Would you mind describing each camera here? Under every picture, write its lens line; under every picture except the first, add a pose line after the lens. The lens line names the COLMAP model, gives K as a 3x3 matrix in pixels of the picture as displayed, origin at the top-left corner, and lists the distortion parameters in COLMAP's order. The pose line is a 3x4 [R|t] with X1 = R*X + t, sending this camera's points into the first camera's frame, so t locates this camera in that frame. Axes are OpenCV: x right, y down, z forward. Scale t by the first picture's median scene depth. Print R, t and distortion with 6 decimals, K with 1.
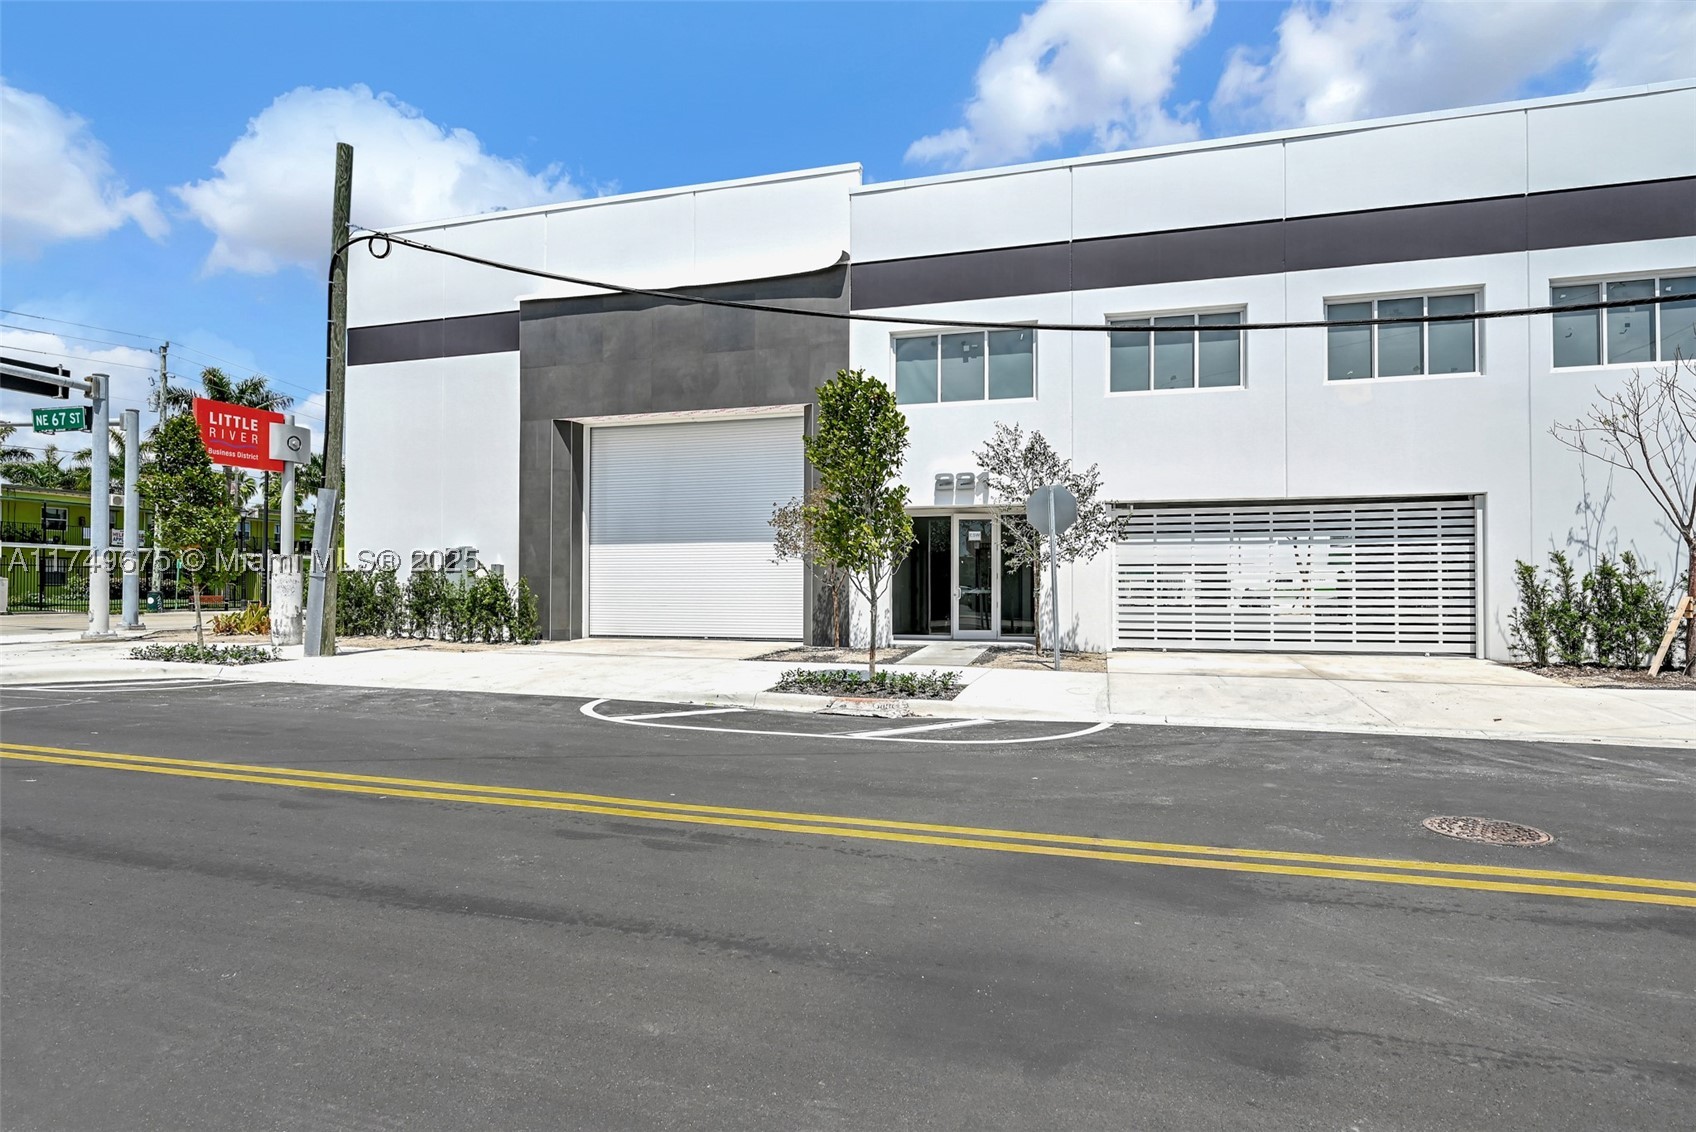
lens RADIAL K [[892.8, 0, 843.3], [0, 892.8, 569.9], [0, 0, 1]] dist [-0.001079, 0.000862]
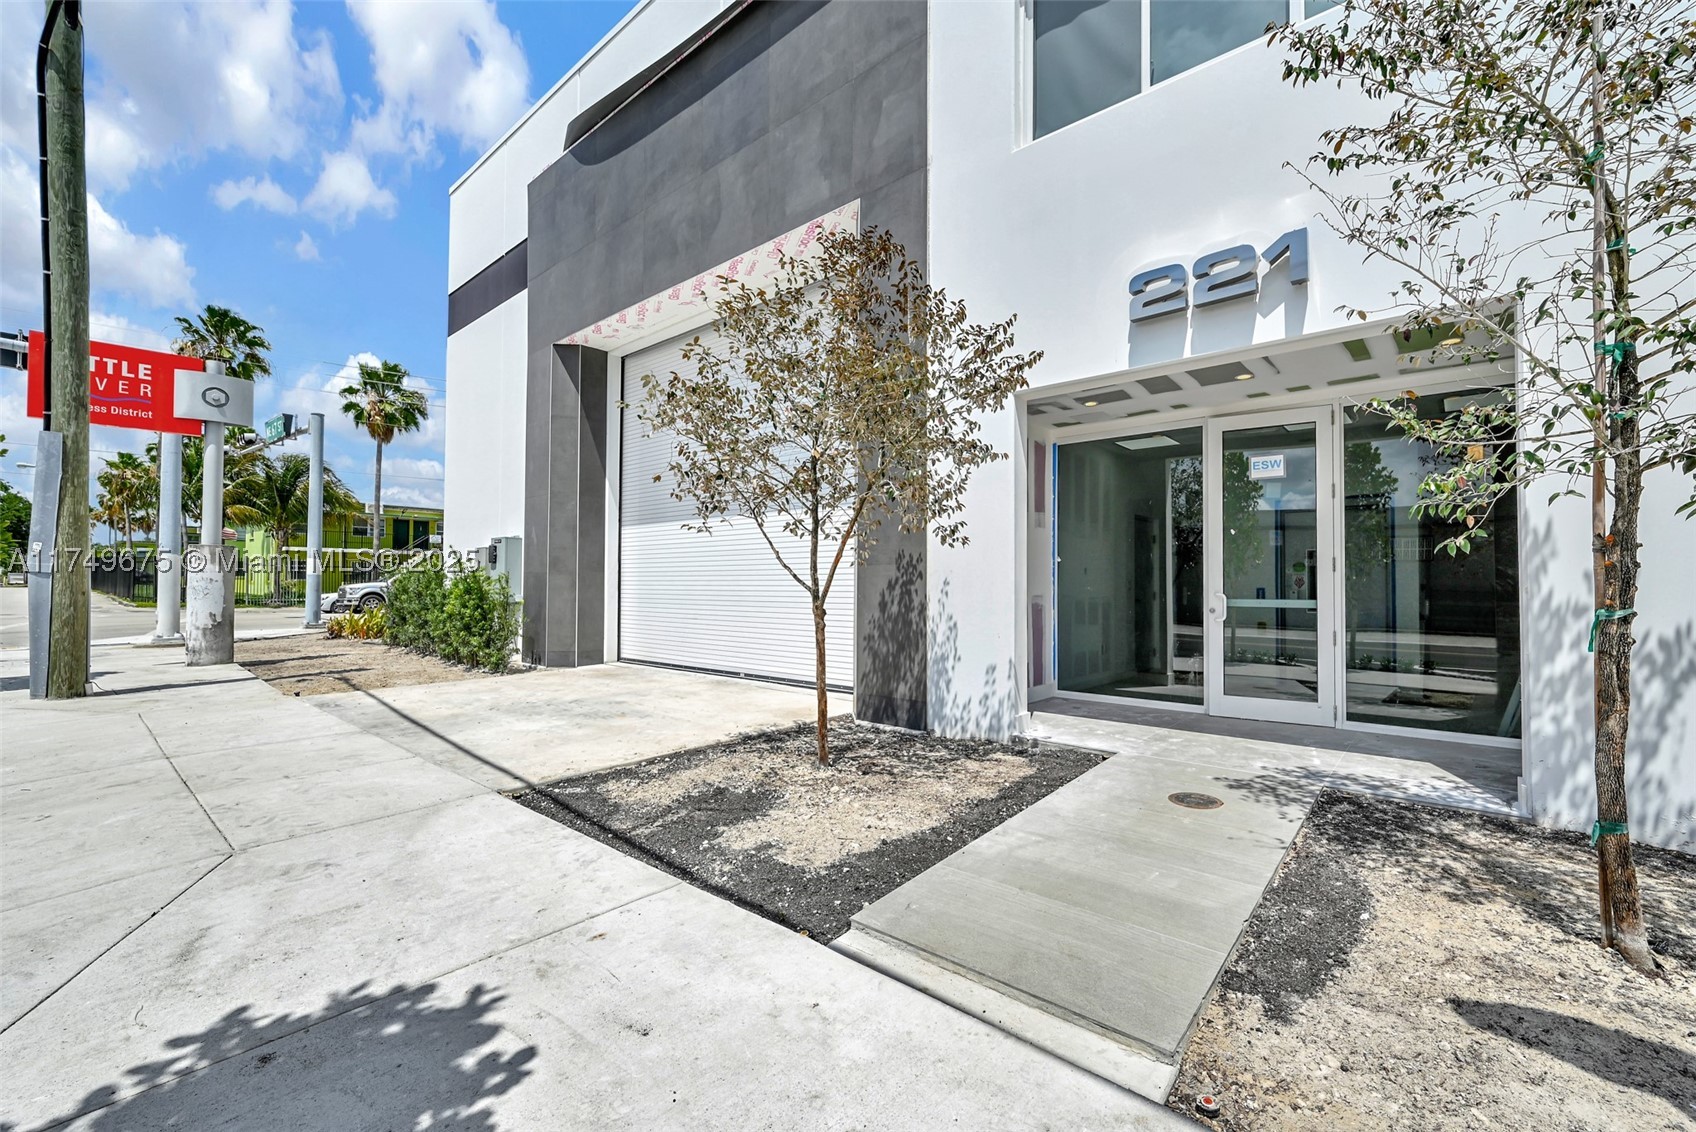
lens RADIAL K [[683.7, 0, 850.2], [0, 683.7, 568.7], [0, 0, 1]] dist [-0.002436, -0.000091]
pose [[0.909953, -0.008430, -0.414625, 0.112835], [0.005428, 0.999950, -0.008418, 0.011160], [0.414675, 0.005409, 0.909954, 0.700333]]
